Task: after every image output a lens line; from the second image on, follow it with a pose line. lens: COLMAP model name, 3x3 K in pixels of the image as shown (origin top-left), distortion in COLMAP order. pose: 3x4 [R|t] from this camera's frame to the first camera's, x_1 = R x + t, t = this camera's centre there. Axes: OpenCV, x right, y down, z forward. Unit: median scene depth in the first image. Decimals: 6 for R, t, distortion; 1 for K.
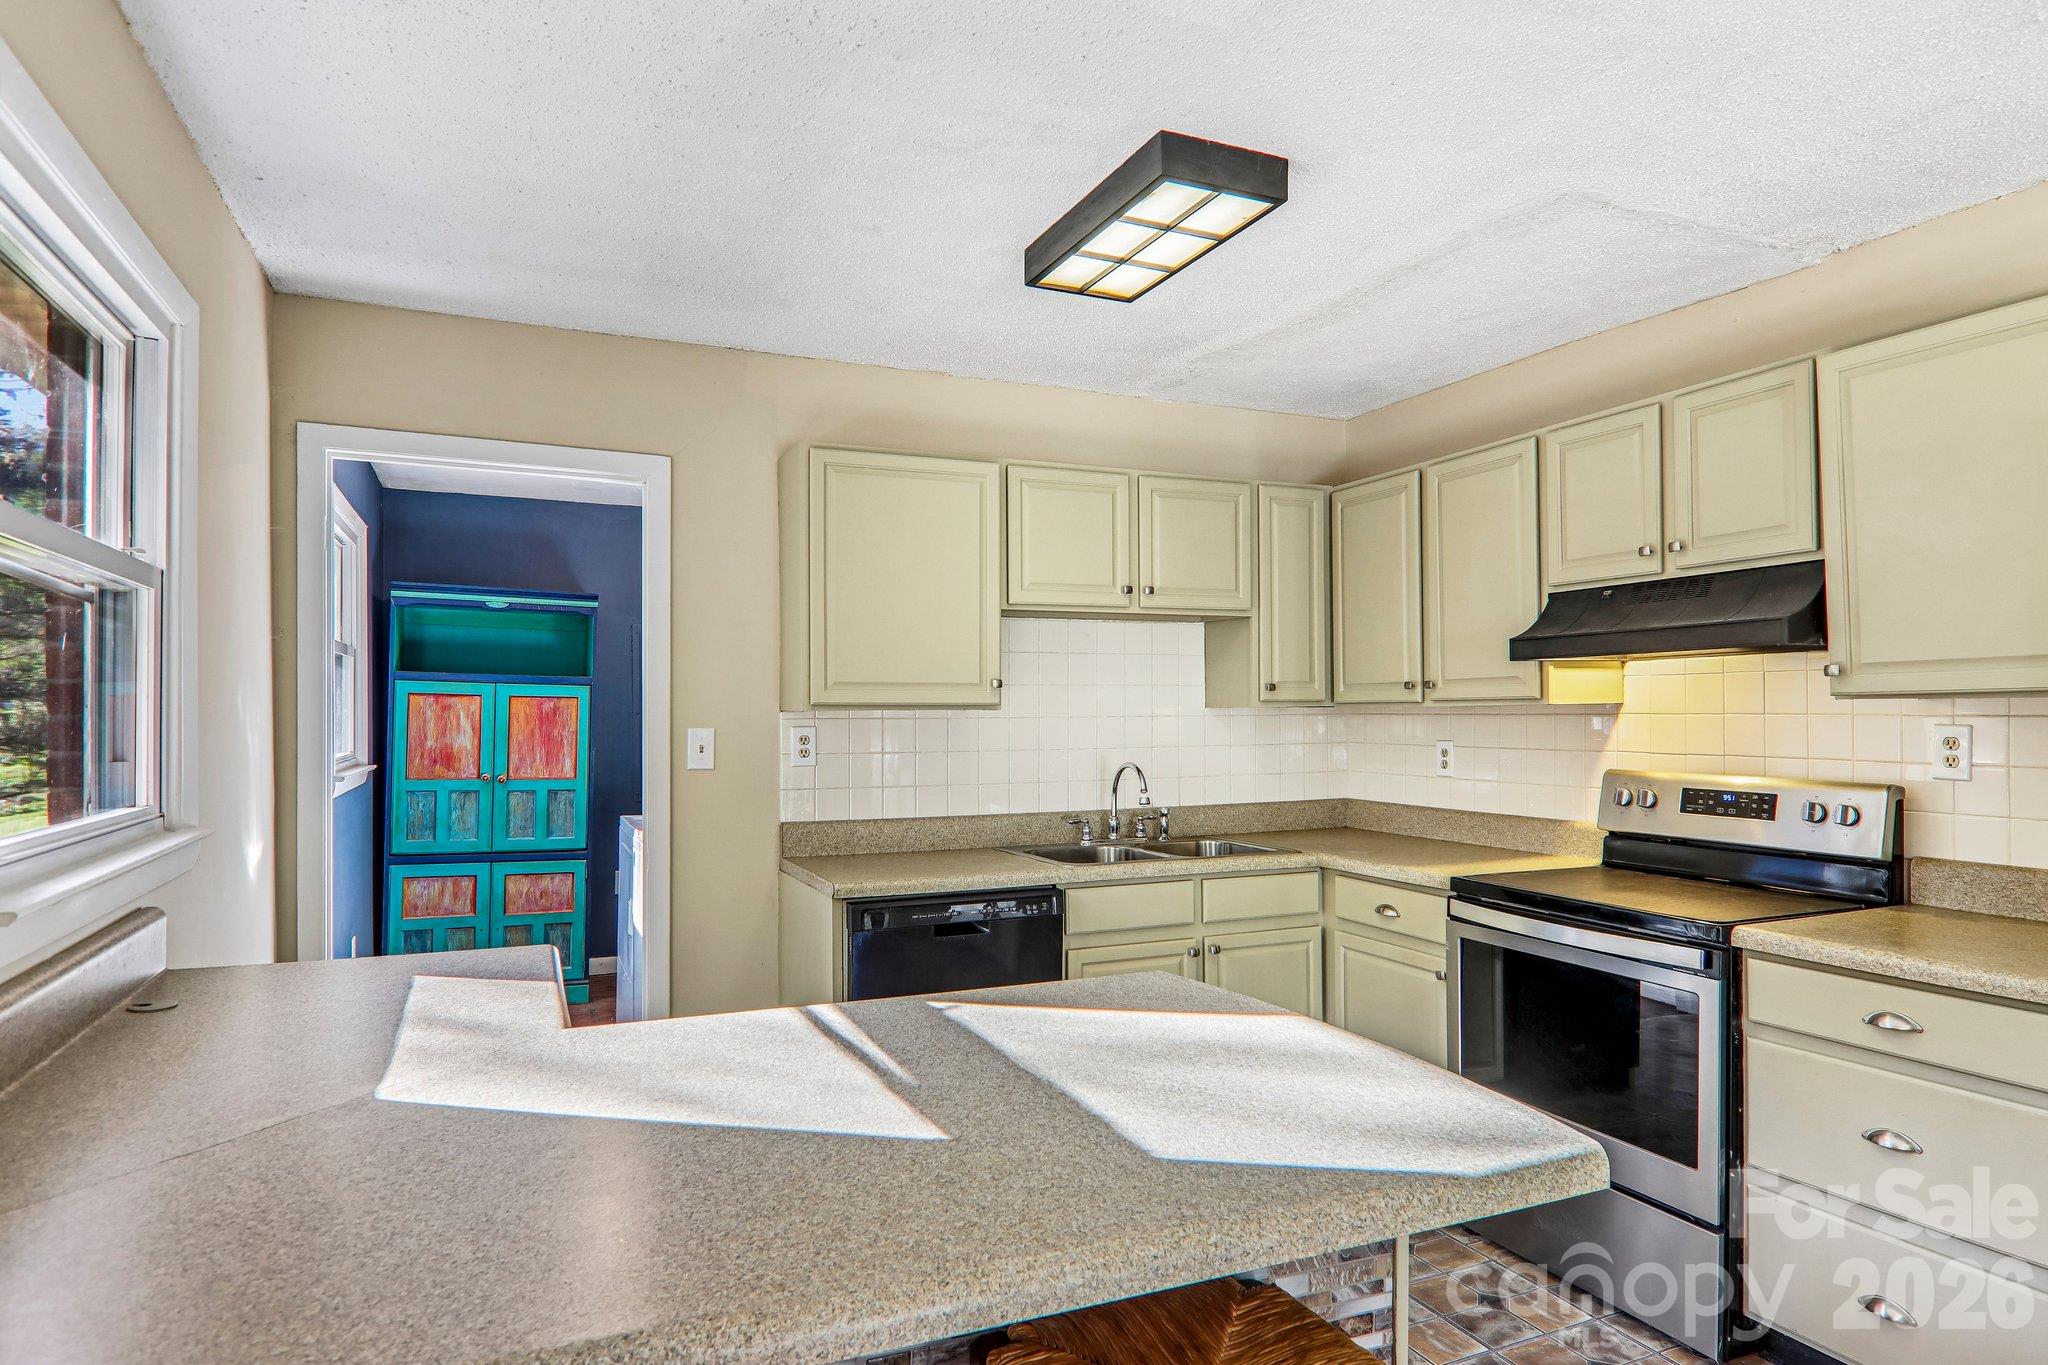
lens RADIAL K [[1181.4, 0, 1023.9], [0, 1181.4, 705.3], [0, 0, 1]] dist [0.028069, 0.000298]
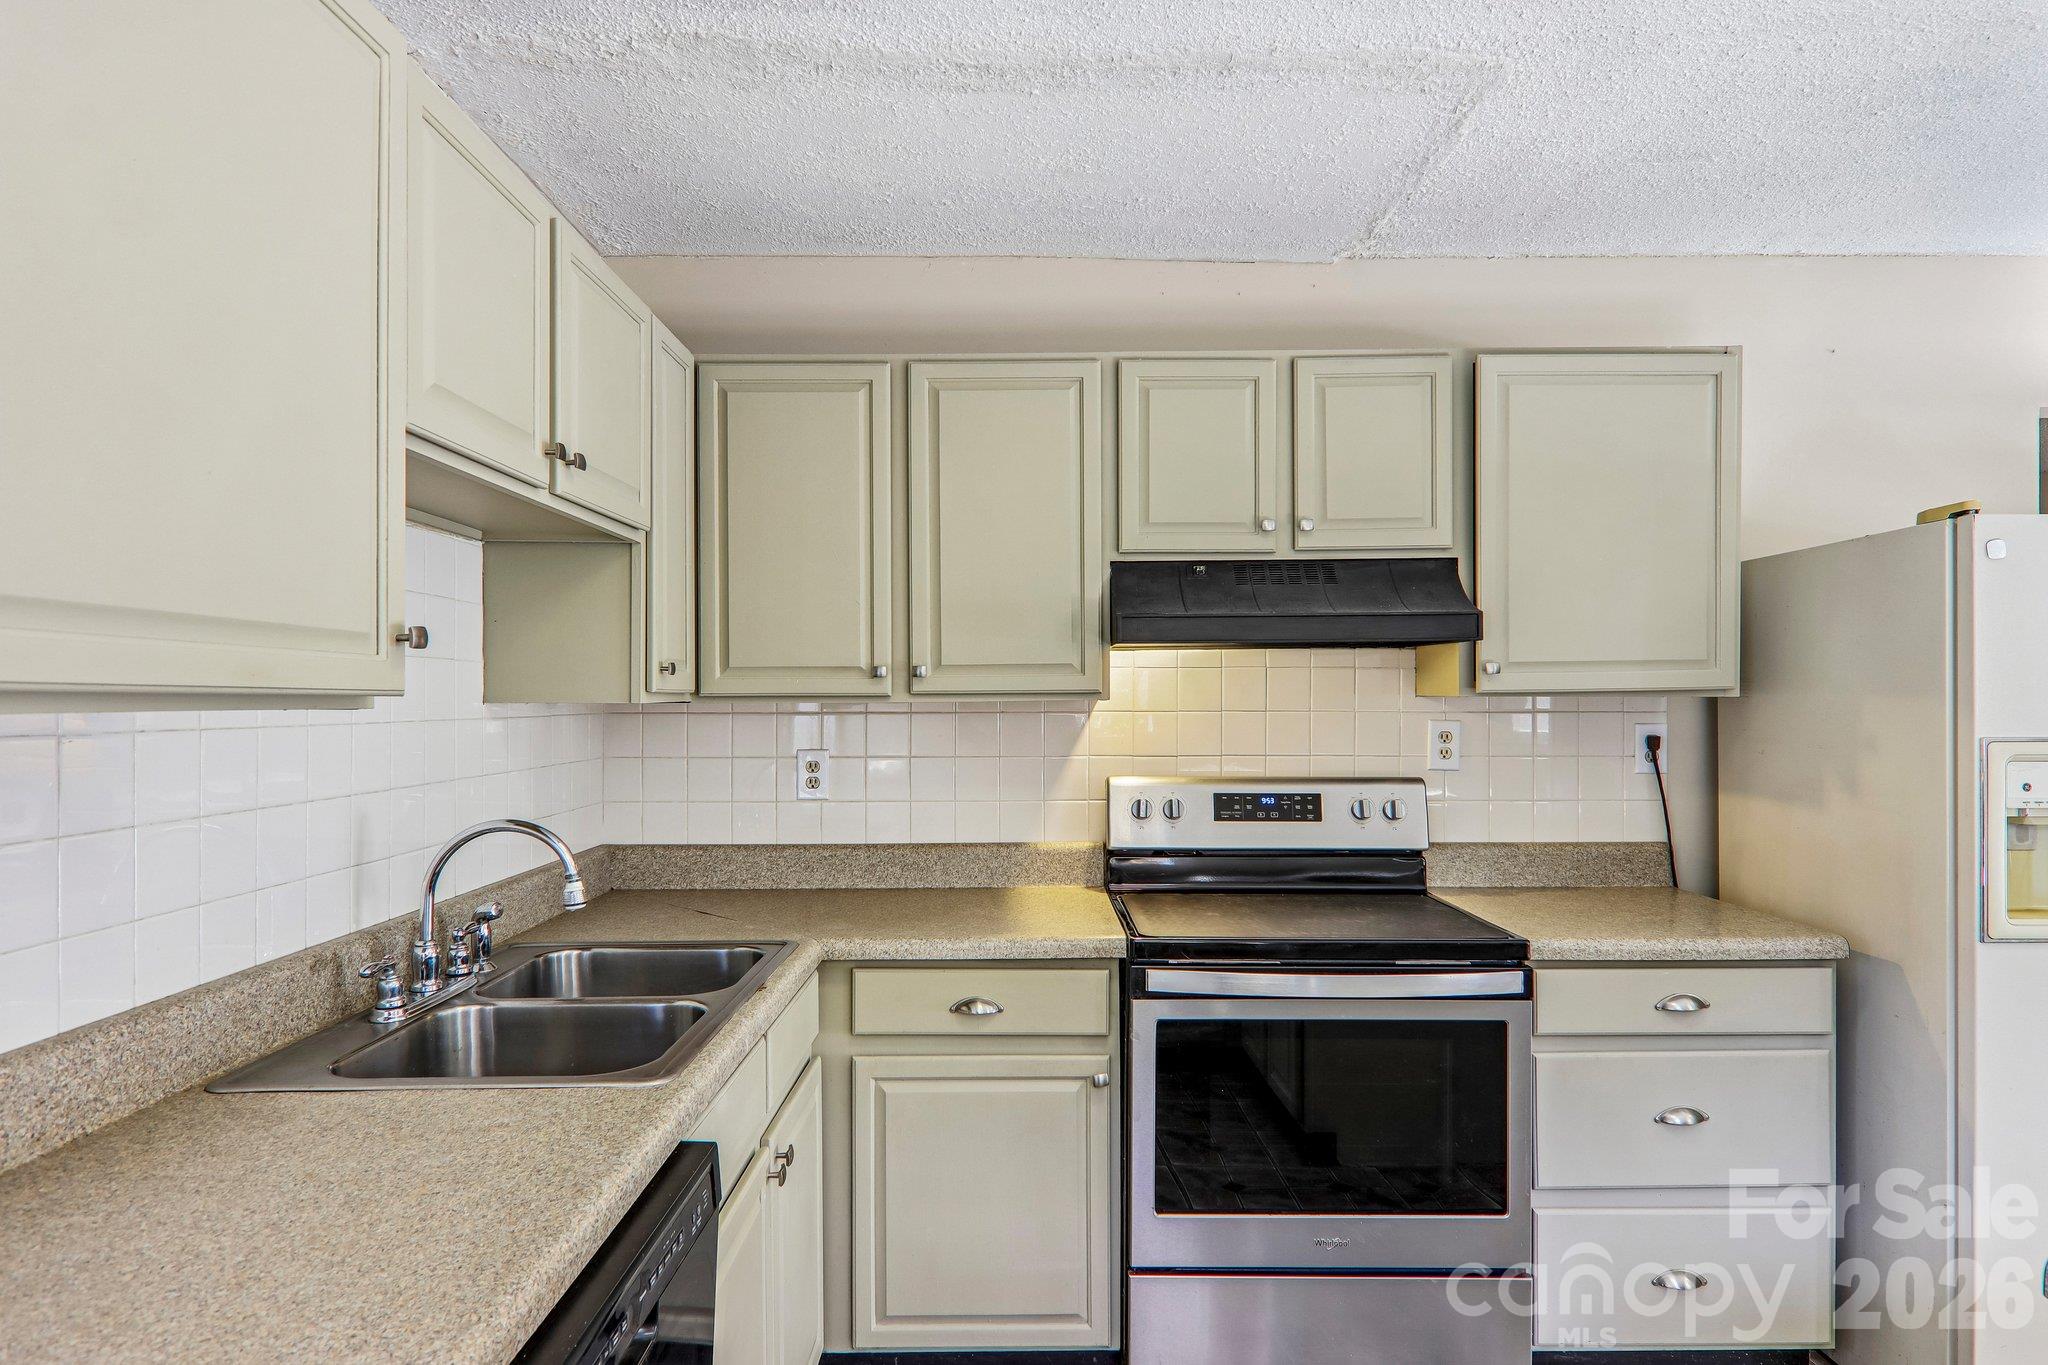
lens RADIAL K [[1181.4, 0, 1023.9], [0, 1181.4, 705.3], [0, 0, 1]] dist [0.028069, 0.000298]
pose [[0.401933, -0.000209, 0.915669, -0.330254], [-0.003599, 0.999992, 0.001808, 0.001369], [-0.915662, -0.004023, 0.401929, 0.782482]]
